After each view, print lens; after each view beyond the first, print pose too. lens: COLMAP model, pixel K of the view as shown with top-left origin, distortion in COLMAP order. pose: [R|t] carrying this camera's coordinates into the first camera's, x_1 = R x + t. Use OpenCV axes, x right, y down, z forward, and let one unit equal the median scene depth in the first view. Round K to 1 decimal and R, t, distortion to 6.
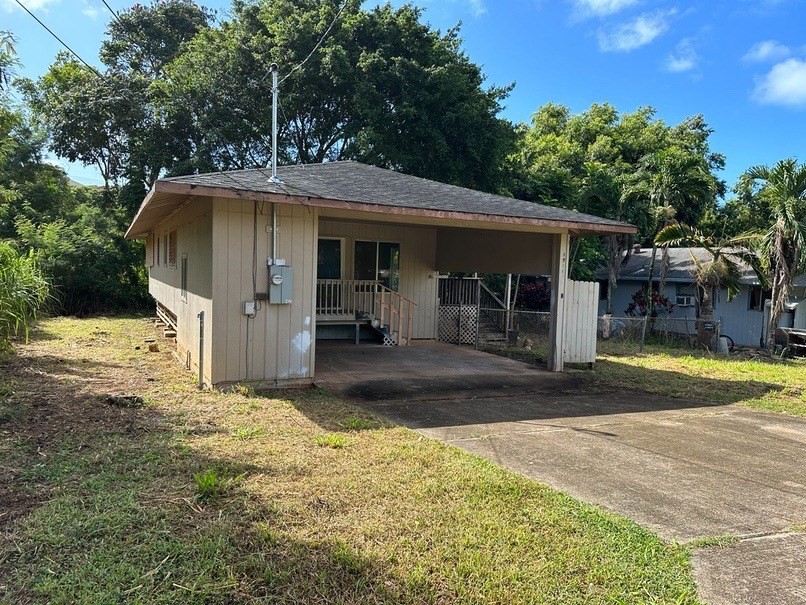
lens RADIAL K [[557.5, 0, 403.0], [0, 557.5, 302.5], [0, 0, 1]] dist [0.191650, -0.316793]
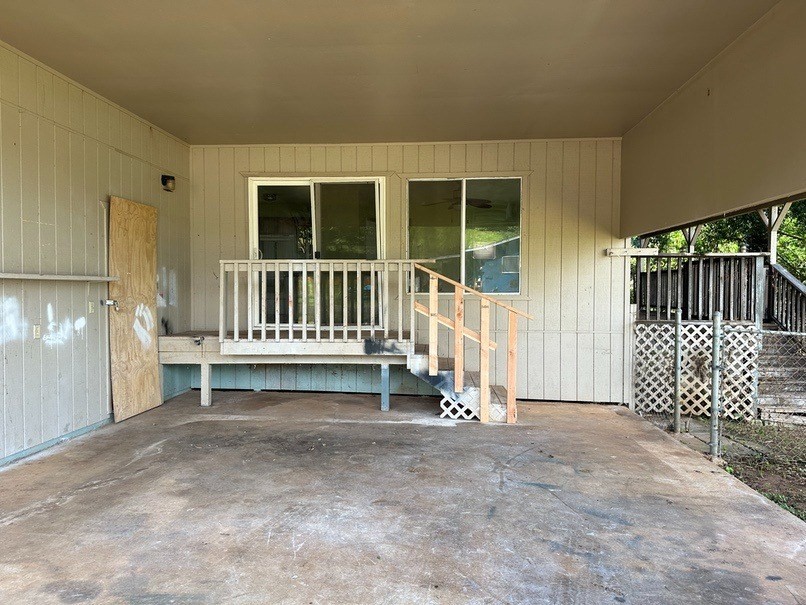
lens RADIAL K [[557.5, 0, 403.0], [0, 557.5, 302.5], [0, 0, 1]] dist [0.191650, -0.316793]
pose [[0.854102, -0.019635, -0.519735, 0.157337], [-0.001995, 0.999156, -0.041025, 0.009108], [0.520102, 0.036077, 0.853342, 0.634410]]
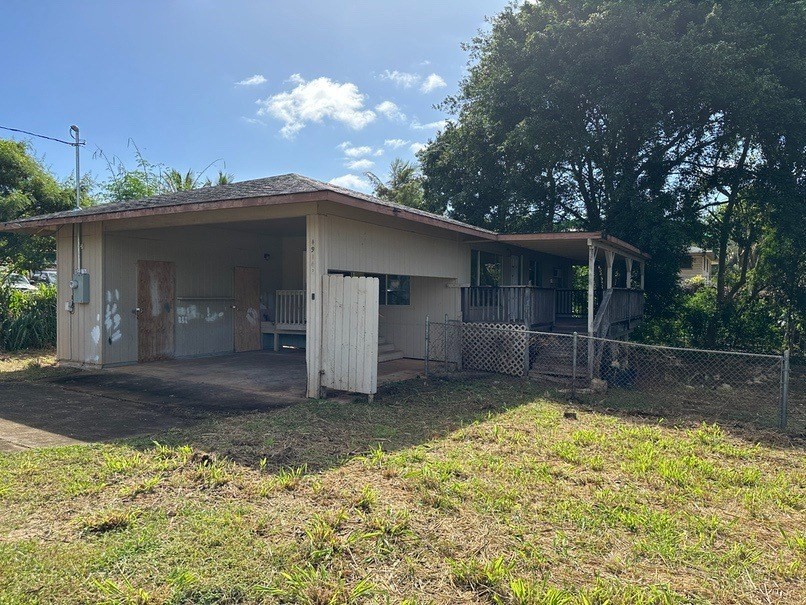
lens RADIAL K [[557.5, 0, 403.0], [0, 557.5, 302.5], [0, 0, 1]] dist [0.191650, -0.316793]
pose [[0.552846, -0.018165, -0.833086, 0.790742], [-0.037817, 0.998185, -0.046861, 0.021497], [0.832425, 0.057412, 0.551156, 0.555287]]
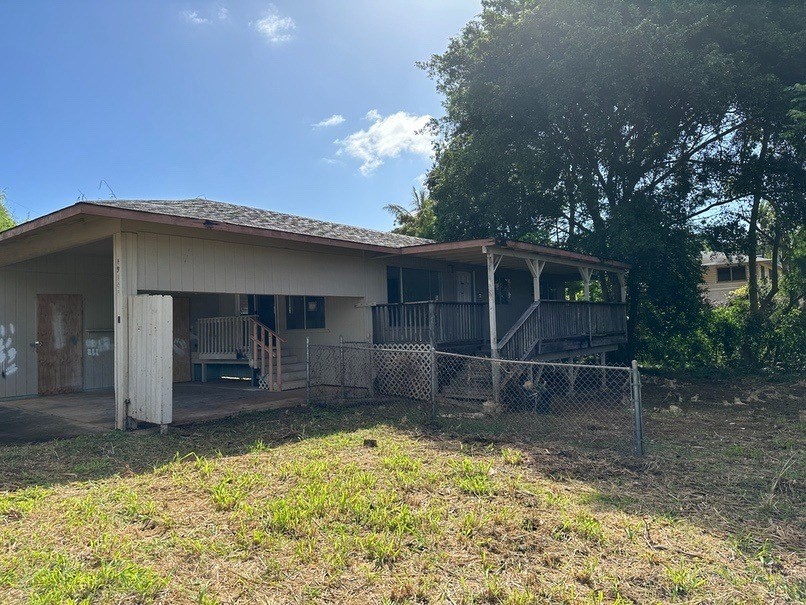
lens RADIAL K [[555.7, 0, 393.5], [0, 555.7, 302.3], [0, 0, 1]] dist [0.111800, -0.108442]
pose [[0.415422, -0.087939, -0.905368, 0.865806], [-0.006118, 0.995023, -0.099454, 0.028172], [0.909608, 0.046854, 0.412817, 0.824122]]
